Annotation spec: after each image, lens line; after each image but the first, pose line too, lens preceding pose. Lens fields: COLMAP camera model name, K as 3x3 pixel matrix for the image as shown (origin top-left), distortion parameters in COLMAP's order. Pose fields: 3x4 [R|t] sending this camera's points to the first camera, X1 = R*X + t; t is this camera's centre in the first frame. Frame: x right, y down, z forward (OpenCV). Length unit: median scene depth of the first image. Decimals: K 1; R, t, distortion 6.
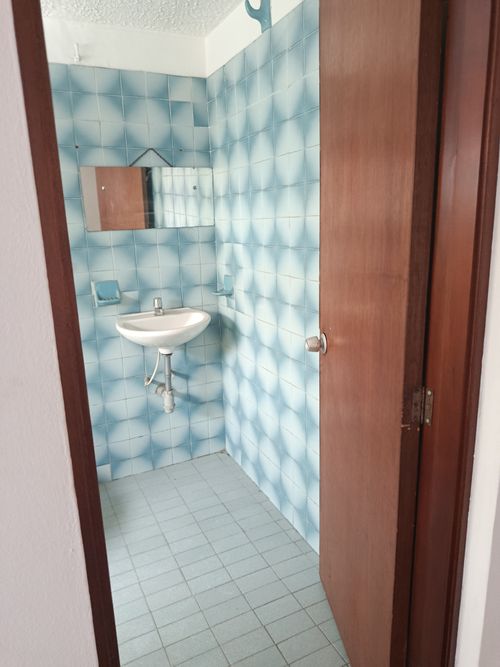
lens RADIAL K [[478.2, 0, 248.1], [0, 478.2, 326.9], [0, 0, 1]] dist [0.053383, -0.064291]
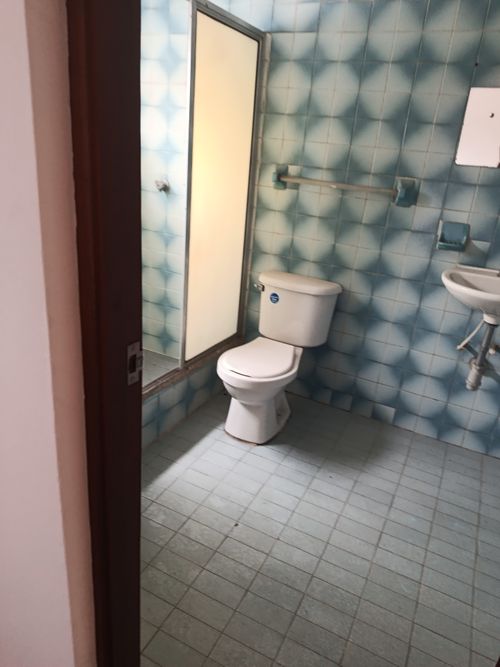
lens RADIAL K [[478.2, 0, 252.0], [0, 478.2, 330.1], [0, 0, 1]] dist [0.053383, -0.064291]
pose [[0.587592, 0.361030, -0.724150, 0.203807], [-0.279371, 0.930428, 0.237183, -0.016223], [0.759400, 0.062940, 0.647573, 0.142563]]
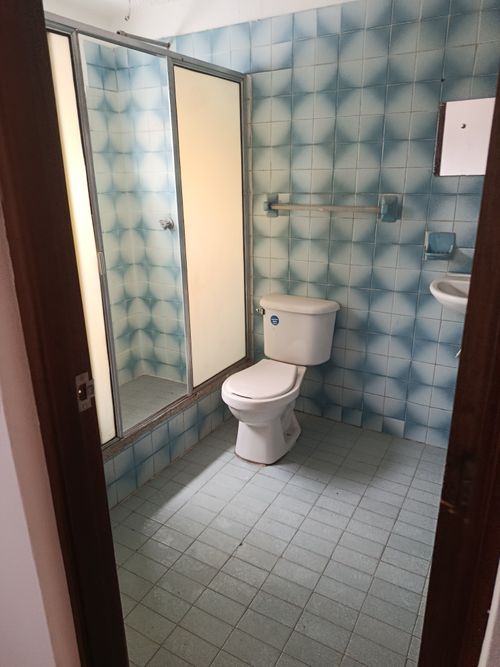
lens RADIAL K [[478.2, 0, 250.7], [0, 478.2, 329.2], [0, 0, 1]] dist [0.053383, -0.064291]
pose [[0.541111, 0.277839, -0.793728, 0.282729], [-0.185668, 0.960025, 0.209474, -0.044056], [0.820199, 0.034022, 0.571066, 0.191802]]
